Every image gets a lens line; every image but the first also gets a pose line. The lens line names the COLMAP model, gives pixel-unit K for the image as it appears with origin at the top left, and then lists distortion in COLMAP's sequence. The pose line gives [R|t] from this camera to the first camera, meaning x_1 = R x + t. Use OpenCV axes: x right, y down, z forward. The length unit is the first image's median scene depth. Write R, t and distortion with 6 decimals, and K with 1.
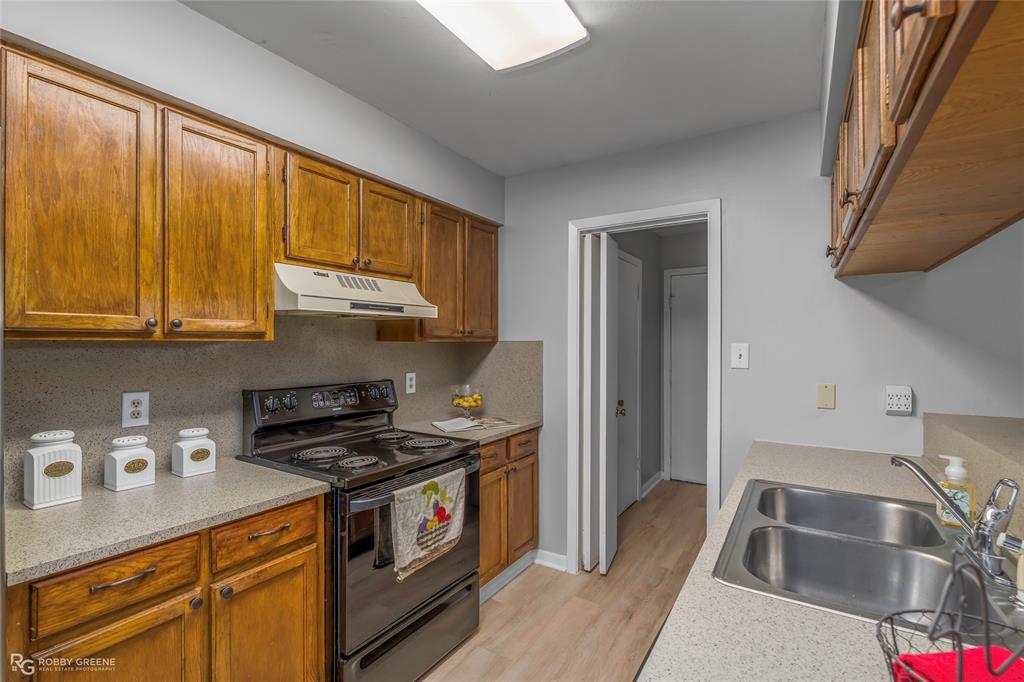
lens RADIAL K [[463.1, 0, 511.1], [0, 463.1, 345.9], [0, 0, 1]] dist [-0.001807, 0.000026]
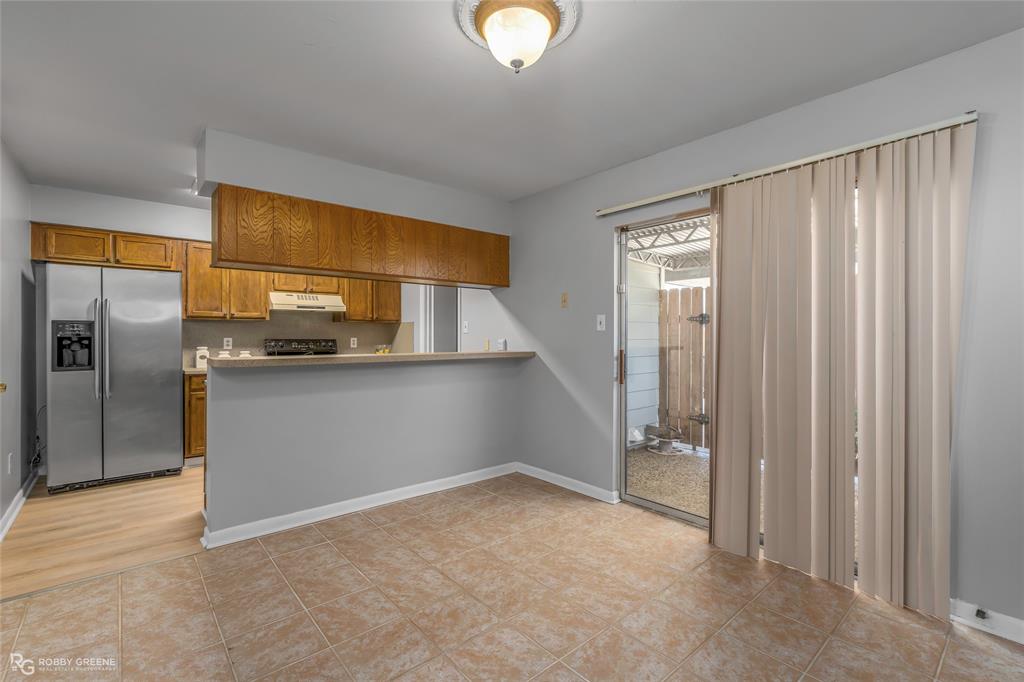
lens RADIAL K [[460.1, 0, 512.0], [0, 460.1, 341.0], [0, 0, 1]] dist [-0.000554, 0.000045]
pose [[0.955173, 0.004820, -0.296008, 1.671139], [-0.002872, 0.999971, 0.007015, 0.087820], [0.296033, -0.005850, 0.955160, -1.187257]]
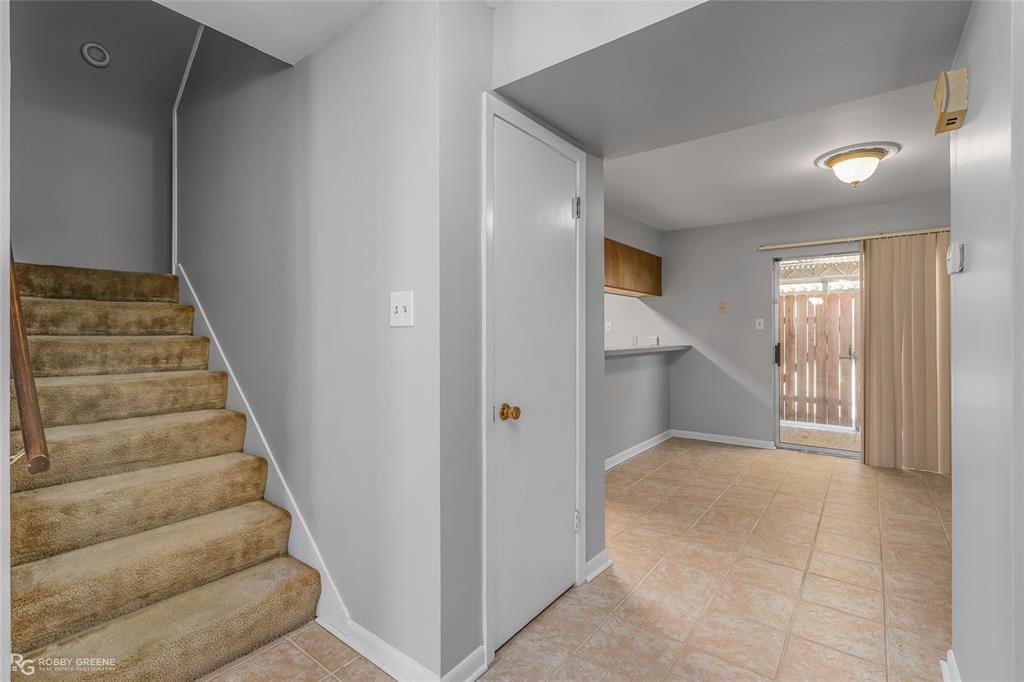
lens RADIAL K [[466.5, 0, 512.1], [0, 466.5, 334.0], [0, 0, 1]] dist [-0.000312, -0.000016]
pose [[0.995852, -0.002412, -0.090956, 0.236028], [0.001941, 0.999984, -0.005271, 0.095942], [0.090967, 0.005072, 0.995841, -2.149593]]
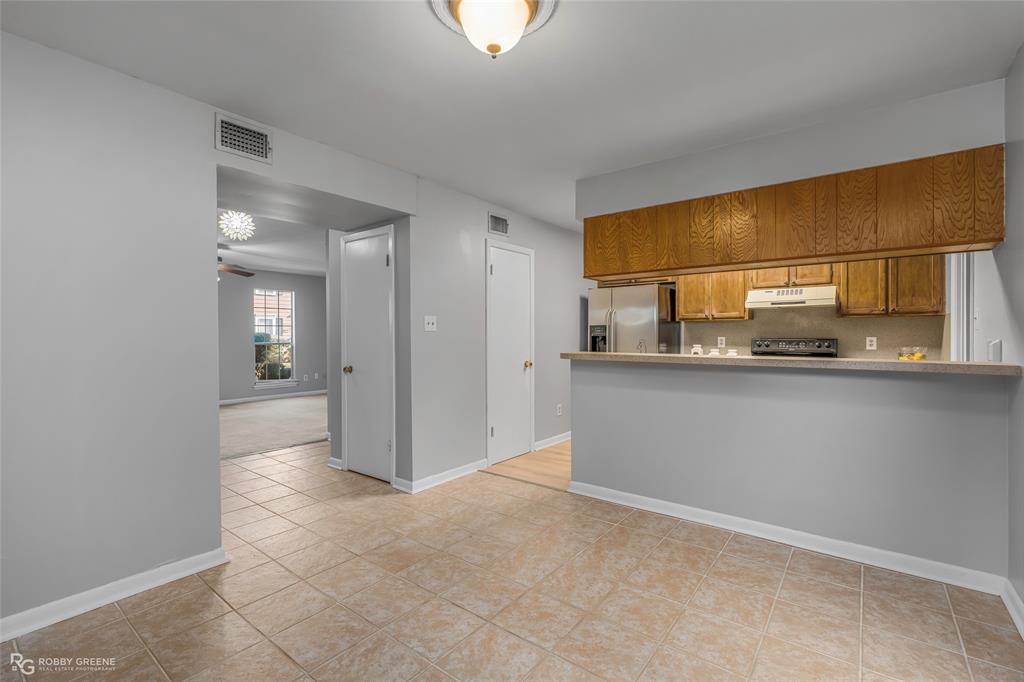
lens RADIAL K [[460.1, 0, 512.0], [0, 460.1, 341.0], [0, 0, 1]] dist [-0.000554, 0.000045]
pose [[-0.100326, 0.012009, -0.994882, 2.320091], [-0.001929, 0.999923, 0.012265, 0.085760], [0.994953, 0.003149, -0.100295, -0.118985]]
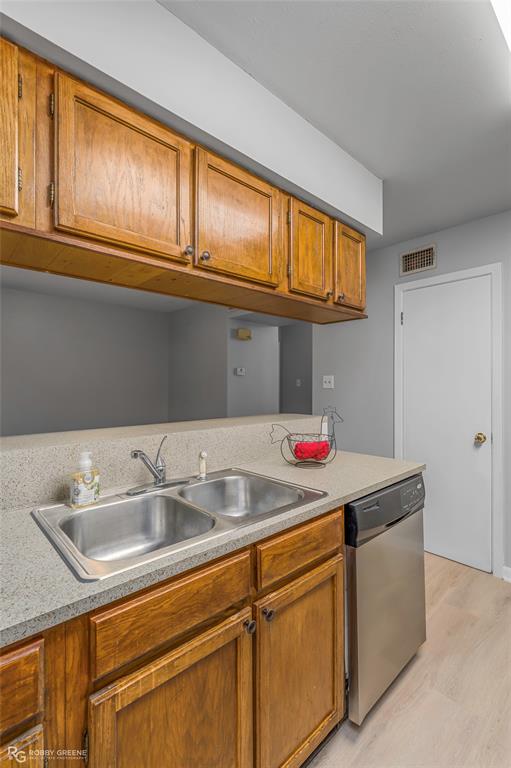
lens RADIAL K [[345.1, 0, 255.7], [0, 345.1, 381.7], [0, 0, 1]] dist [-0.000554, 0.000045]
pose [[-0.964055, 0.000264, 0.265703, 0.187412], [-0.000180, 0.999999, -0.001645, 0.034783], [-0.265703, -0.001634, -0.964053, 1.212351]]
